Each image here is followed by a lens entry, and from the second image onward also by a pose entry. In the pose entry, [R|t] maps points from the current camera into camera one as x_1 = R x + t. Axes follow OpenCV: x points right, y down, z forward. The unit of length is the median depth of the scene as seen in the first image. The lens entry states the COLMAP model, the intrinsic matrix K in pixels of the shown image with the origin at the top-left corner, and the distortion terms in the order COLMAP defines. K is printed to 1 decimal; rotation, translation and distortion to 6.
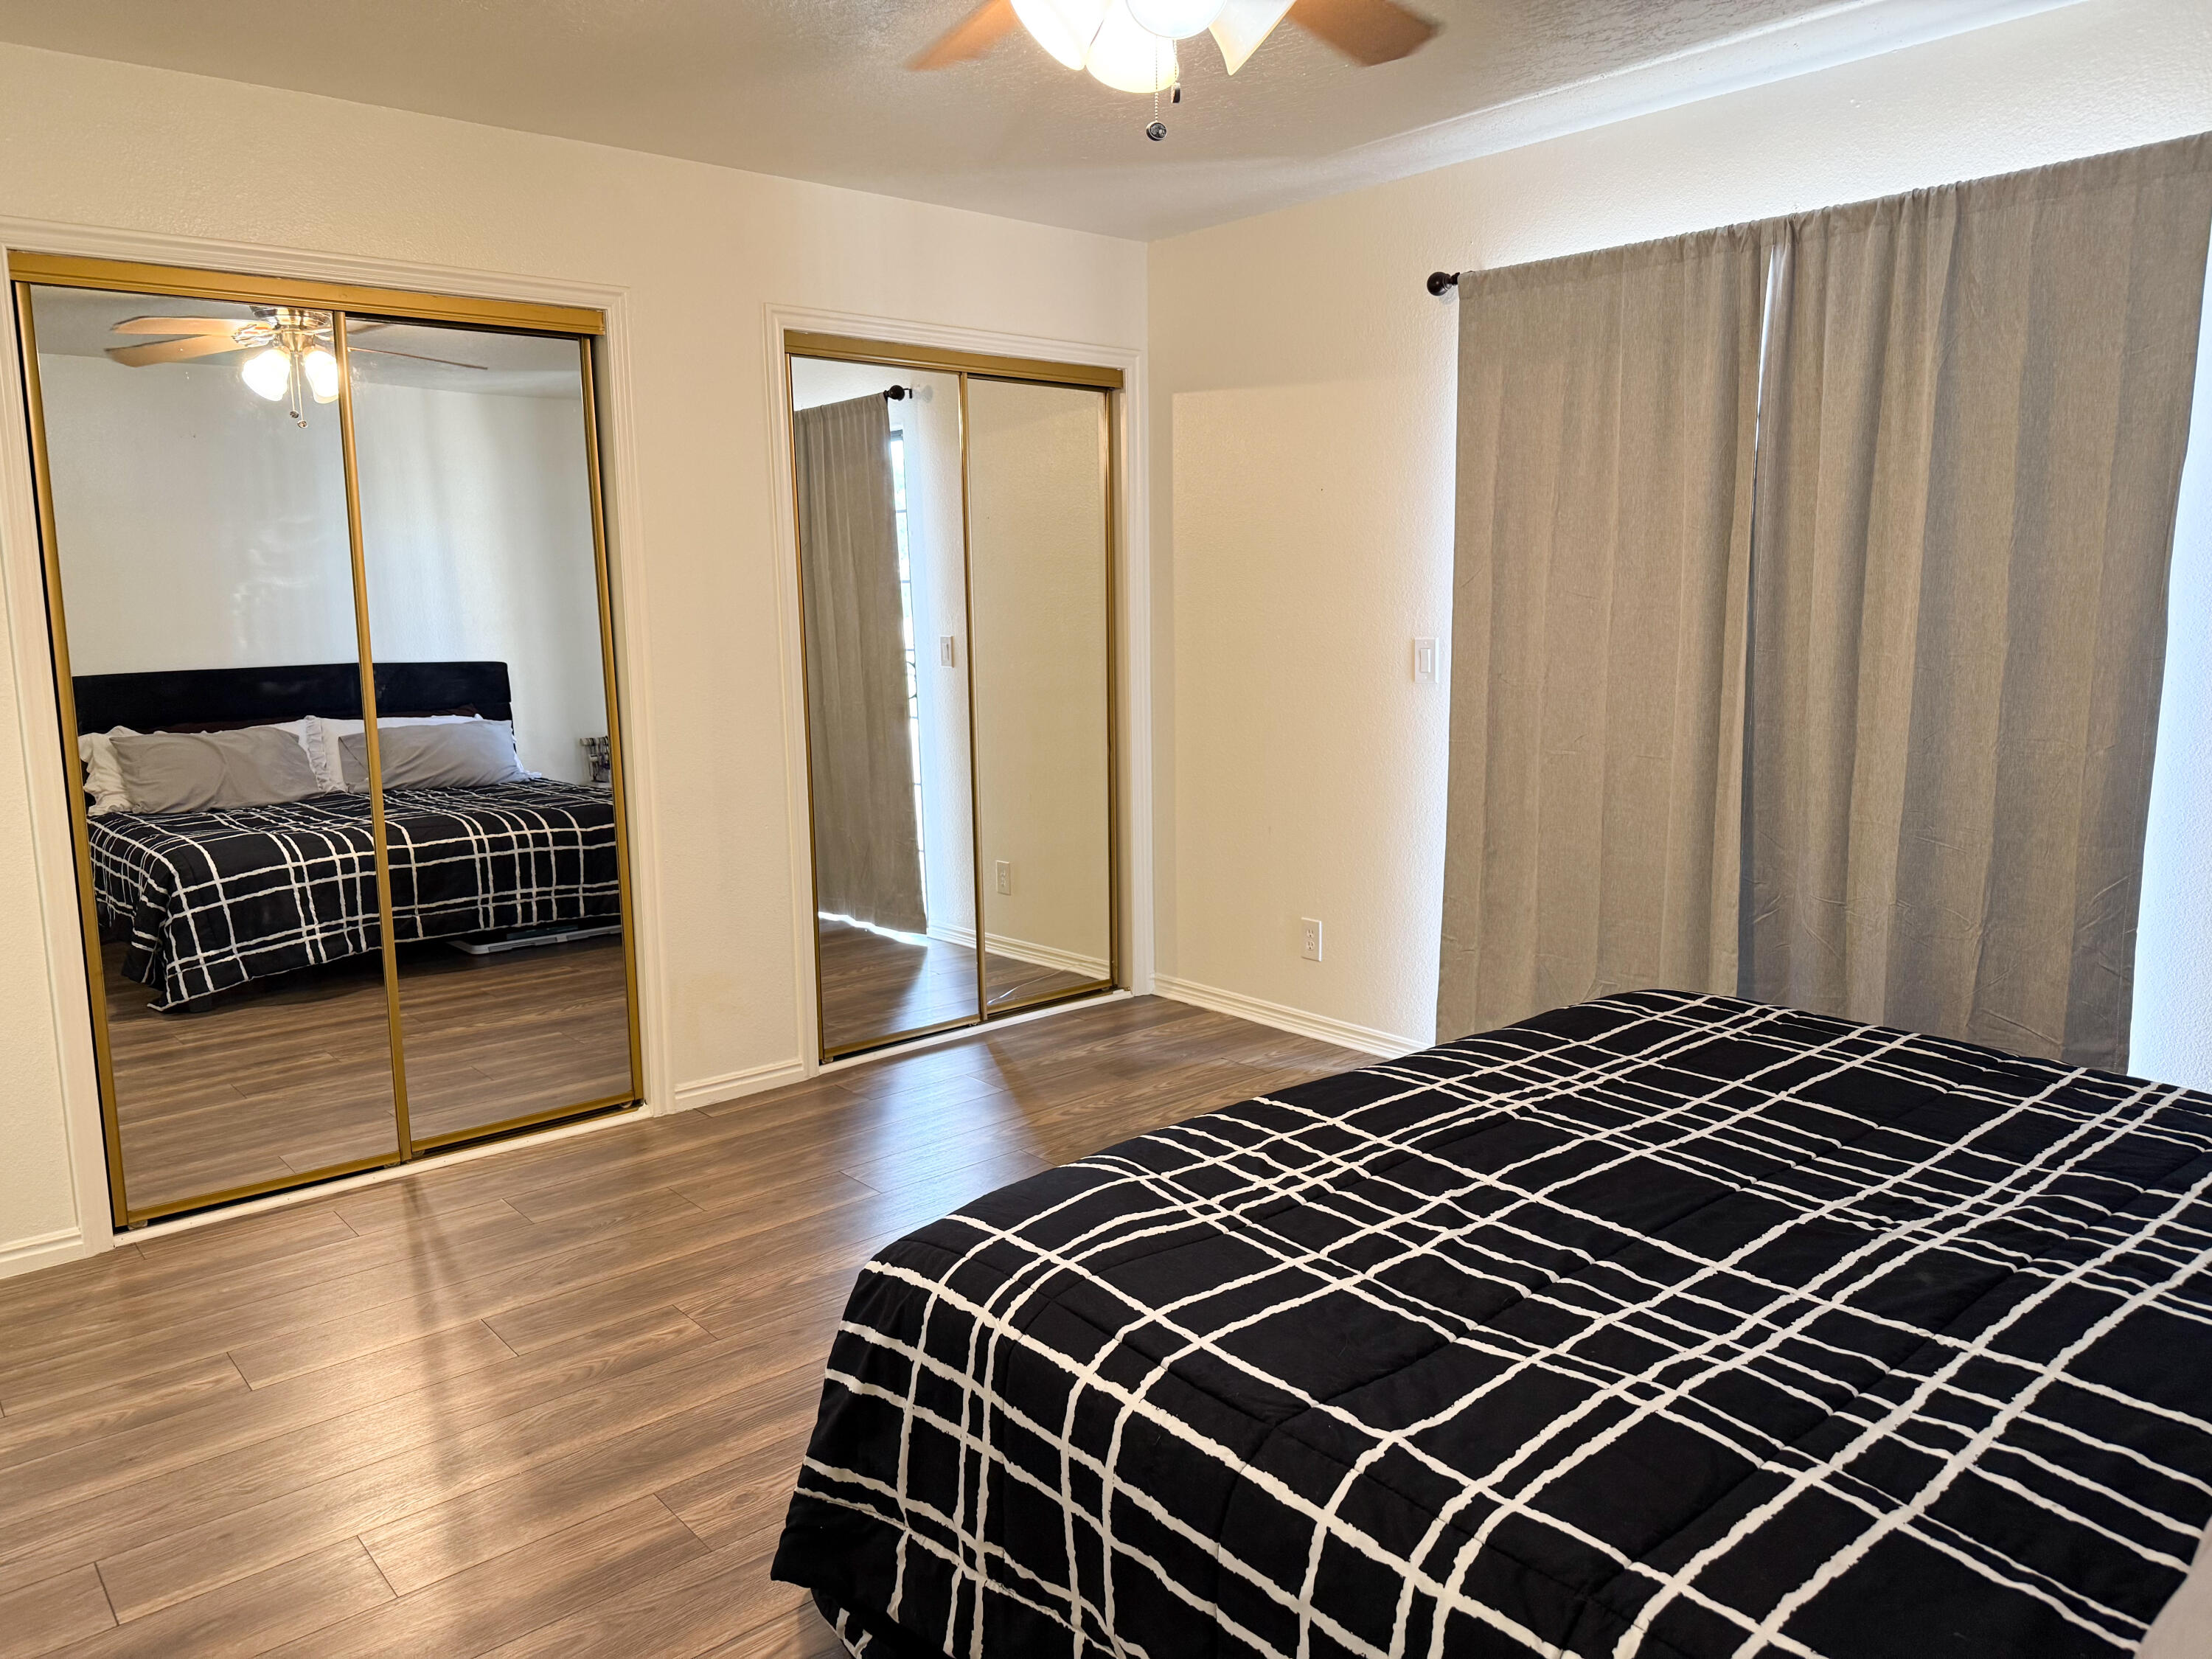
lens RADIAL K [[1562.2, 0, 1103.0], [0, 1562.2, 829.3], [0, 0, 1]] dist [0.061507, -0.066462]
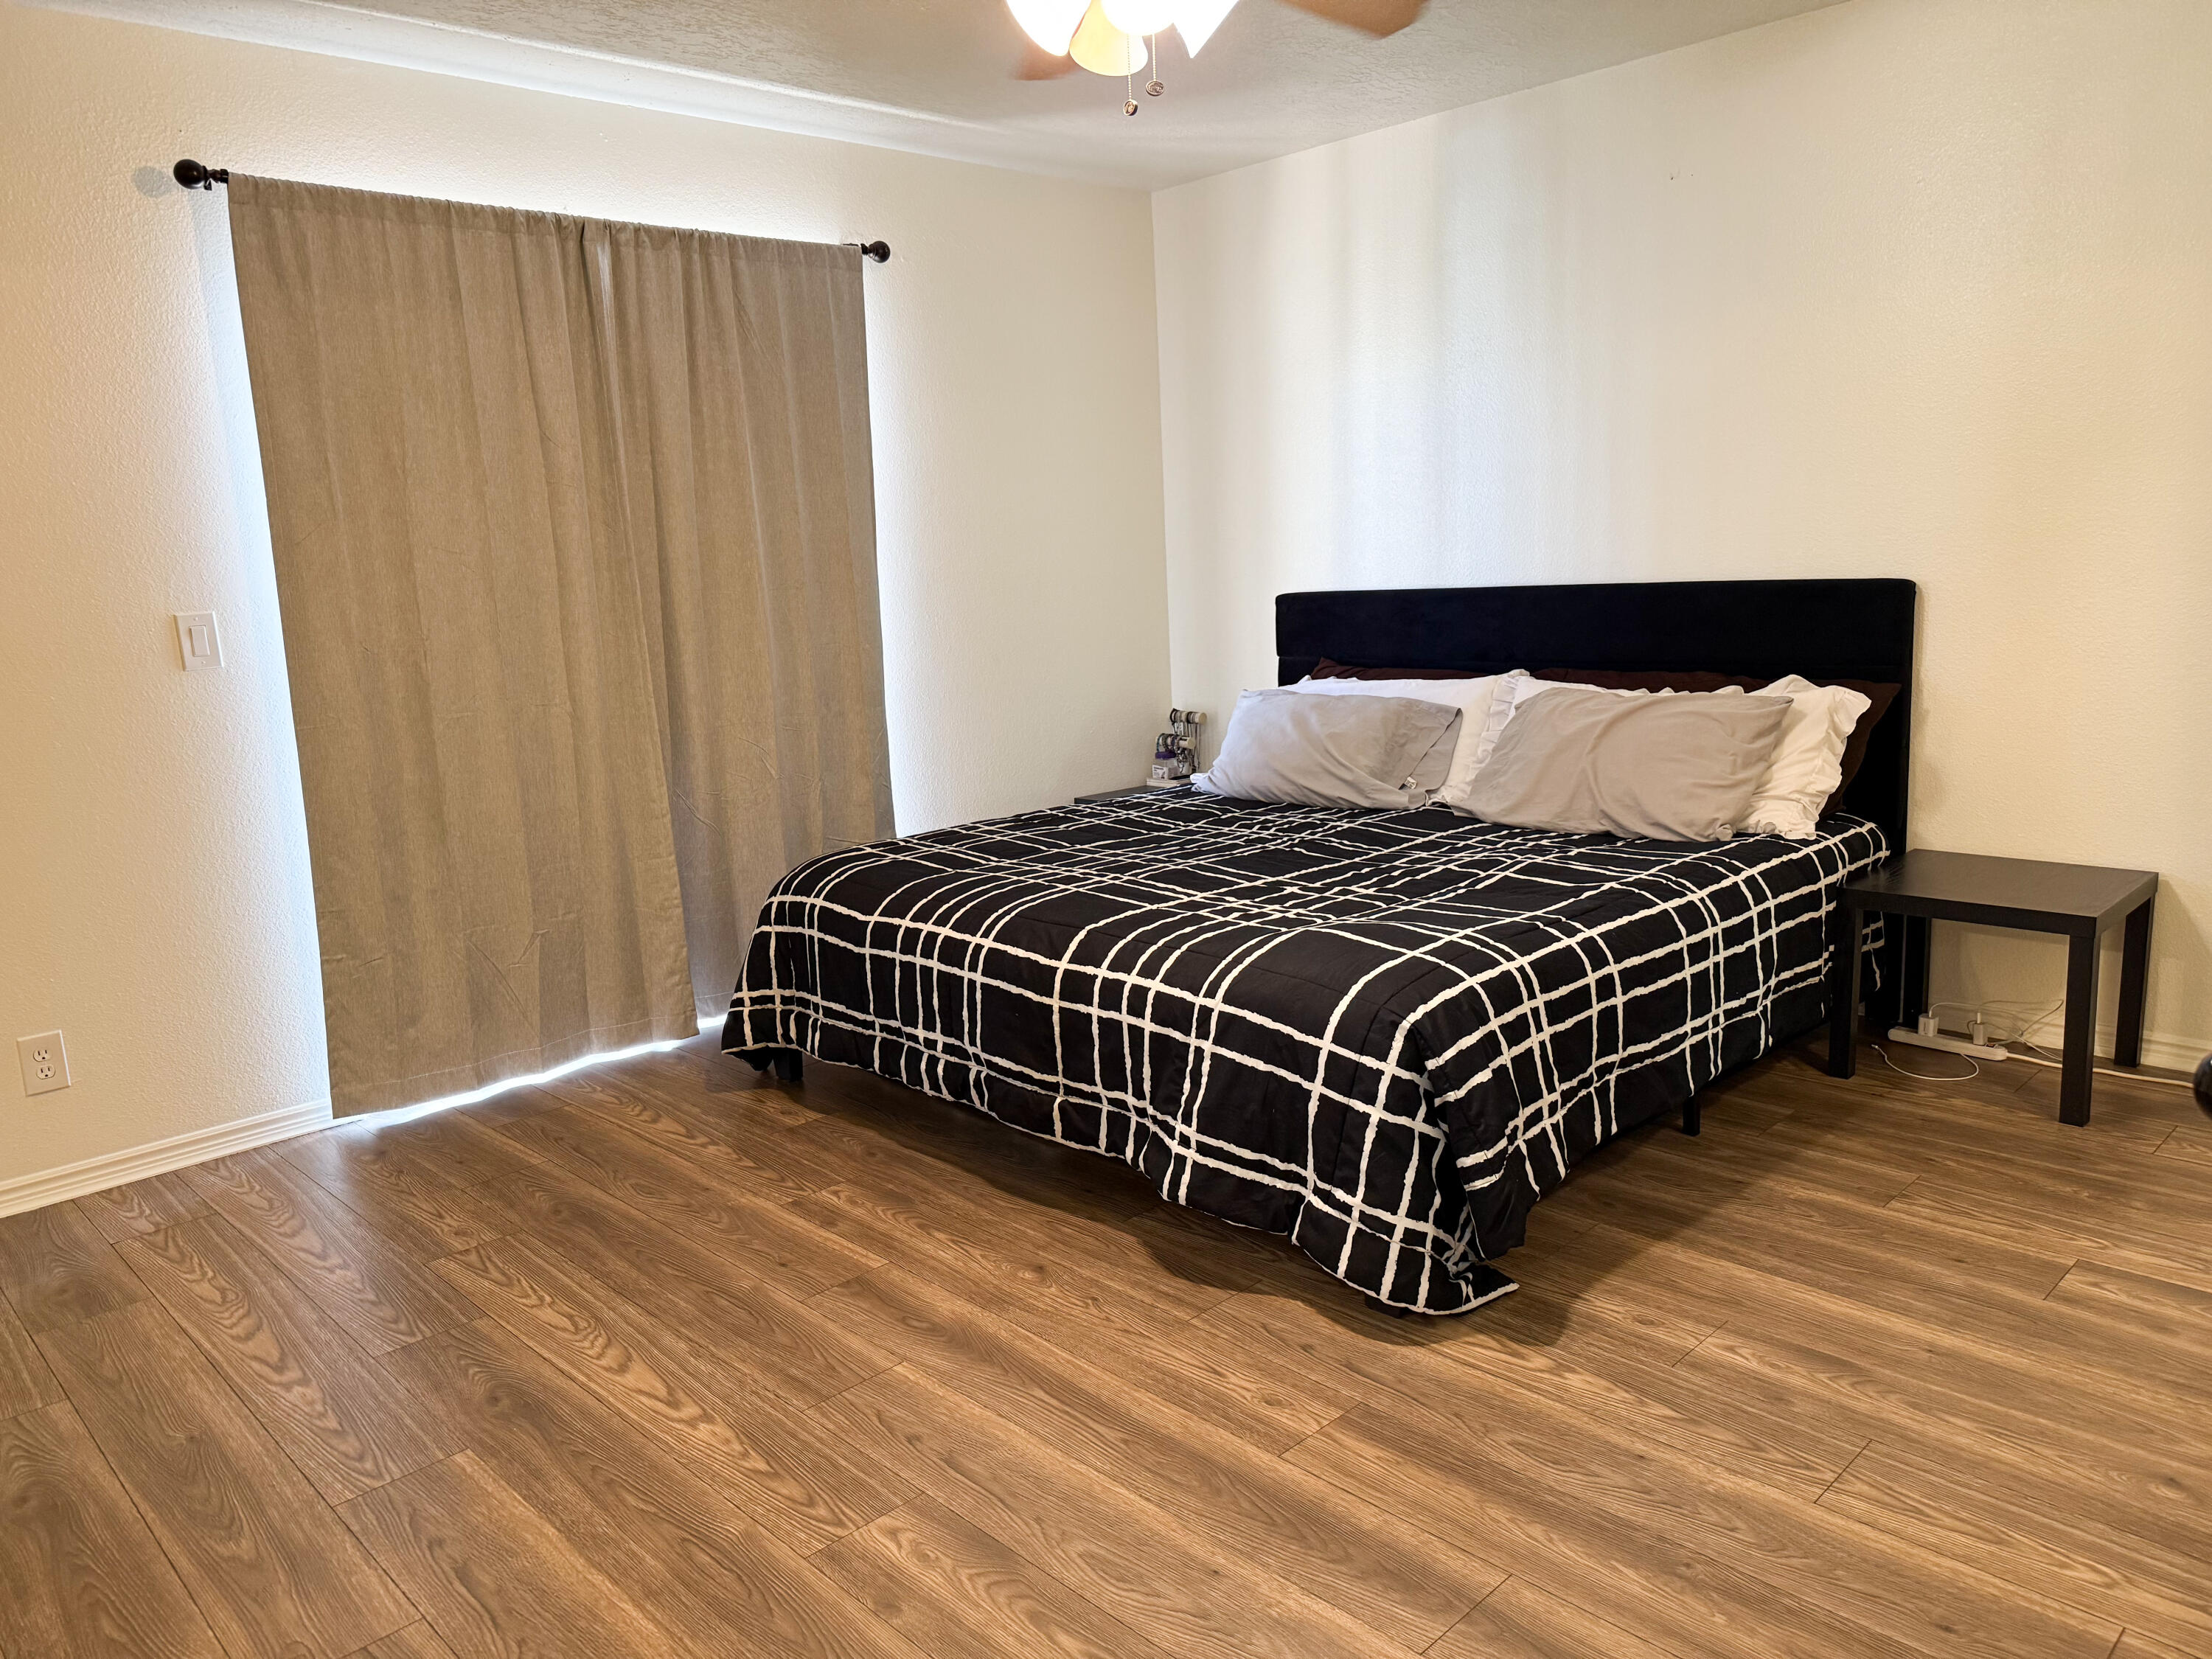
lens RADIAL K [[1562.2, 0, 1101.2], [0, 1562.2, 822.7], [0, 0, 1]] dist [0.061507, -0.066462]
pose [[-0.065493, -0.158173, 0.985237, -0.815744], [0.209374, 0.963199, 0.168553, -0.075544], [-0.975640, 0.217322, -0.029965, 0.765246]]
